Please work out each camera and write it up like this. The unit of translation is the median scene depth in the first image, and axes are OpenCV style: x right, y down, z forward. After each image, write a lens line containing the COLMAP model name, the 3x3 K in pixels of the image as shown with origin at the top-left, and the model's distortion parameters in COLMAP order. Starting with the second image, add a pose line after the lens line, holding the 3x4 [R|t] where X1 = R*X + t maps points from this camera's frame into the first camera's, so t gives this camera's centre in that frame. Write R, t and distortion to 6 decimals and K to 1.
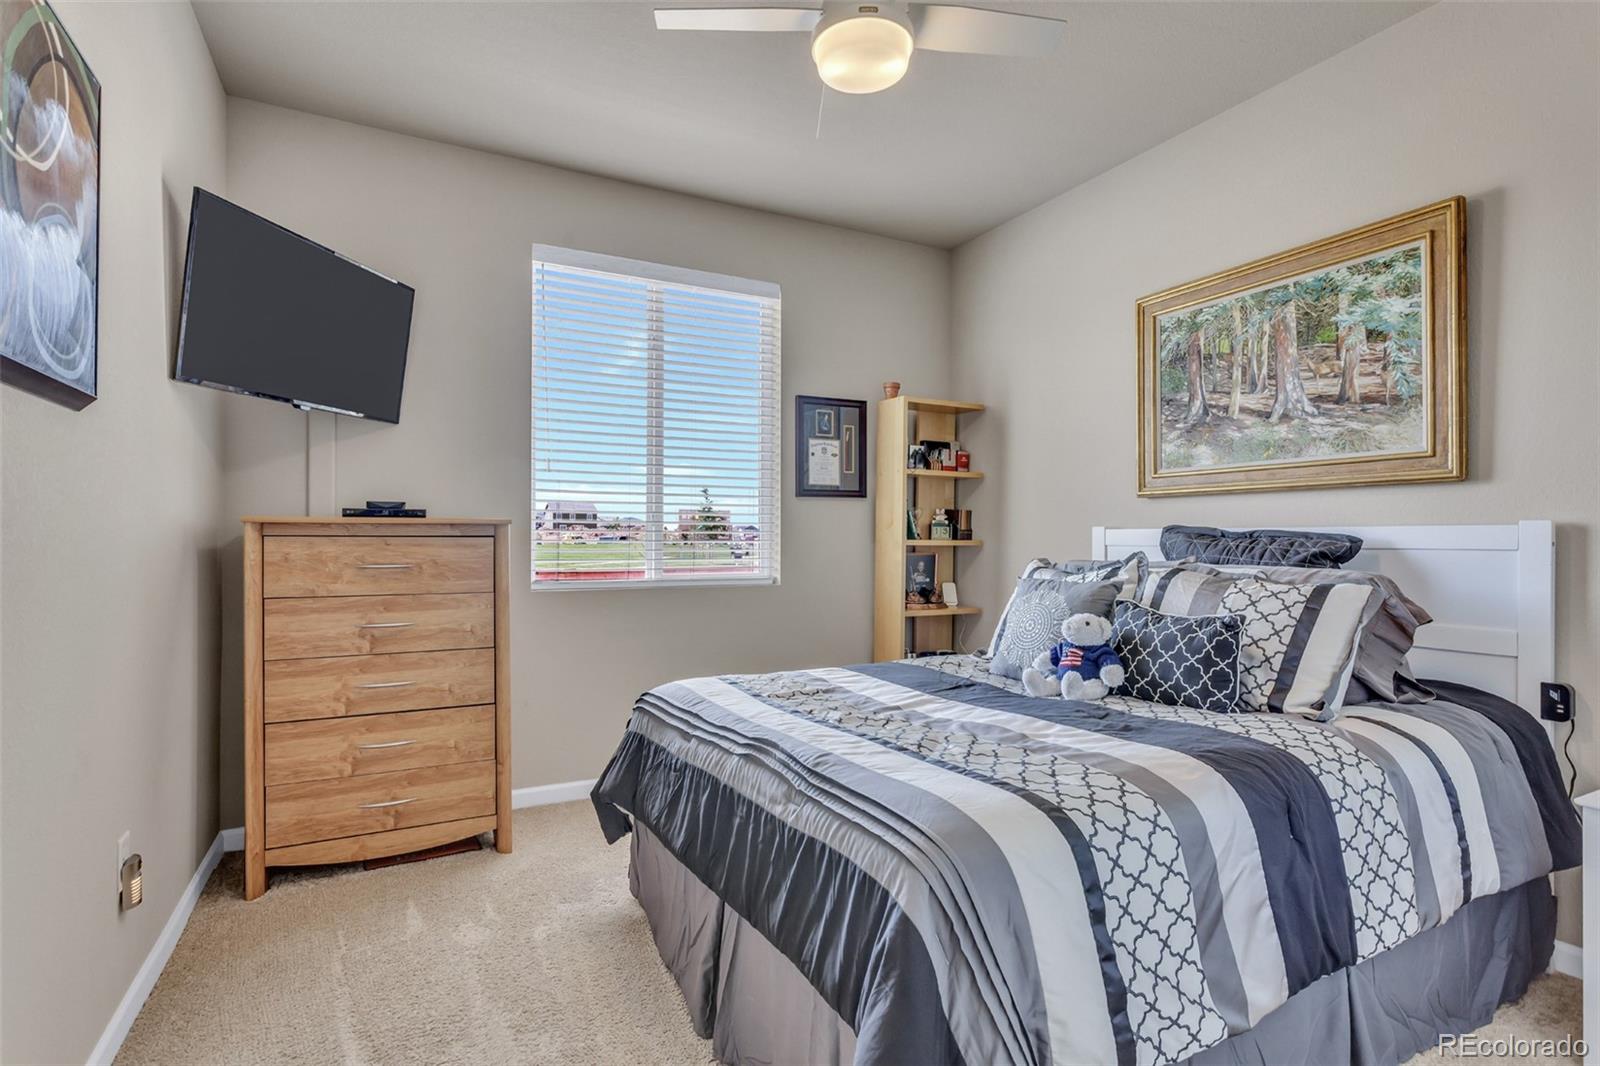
lens RADIAL K [[790.2, 0, 810.3], [0, 790.2, 536.6], [0, 0, 1]] dist [-0.008864, 0.005348]
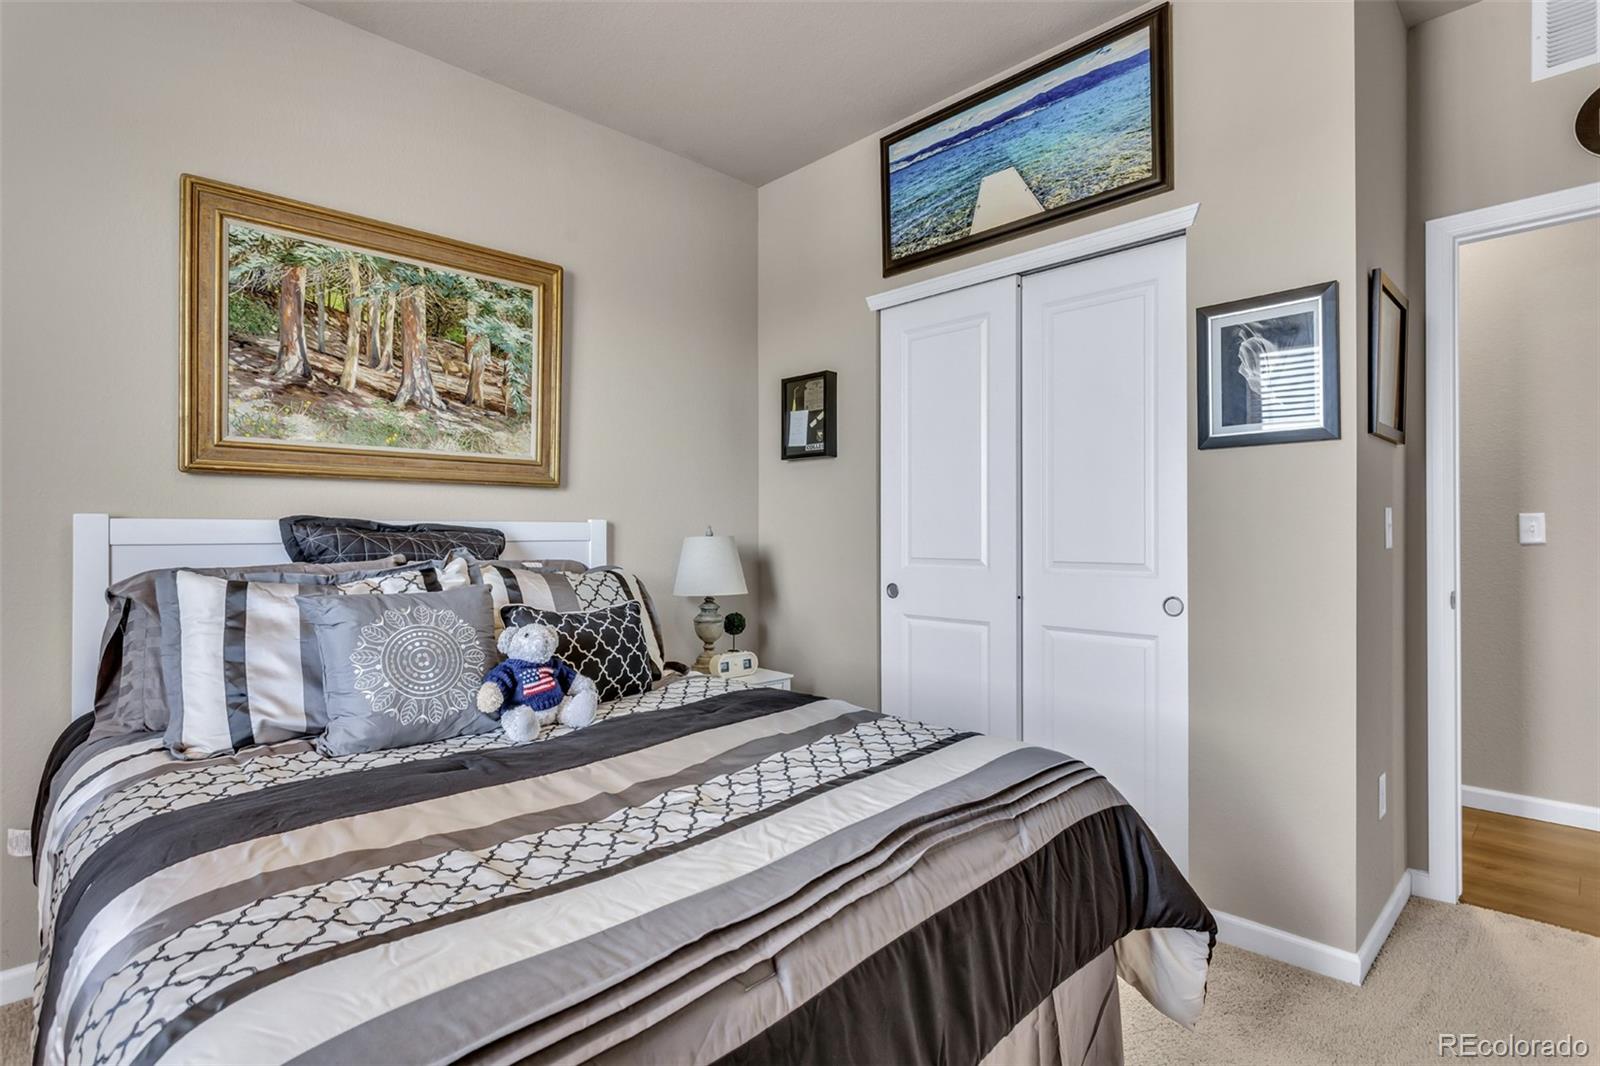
lens RADIAL K [[790.2, 0, 812.3], [0, 790.2, 527.1], [0, 0, 1]] dist [-0.008864, 0.005348]
pose [[-0.282375, 0.003445, 0.959298, -0.449465], [-0.002005, 0.999989, -0.004182, -0.001205], [-0.959302, -0.003104, -0.282365, 0.821089]]
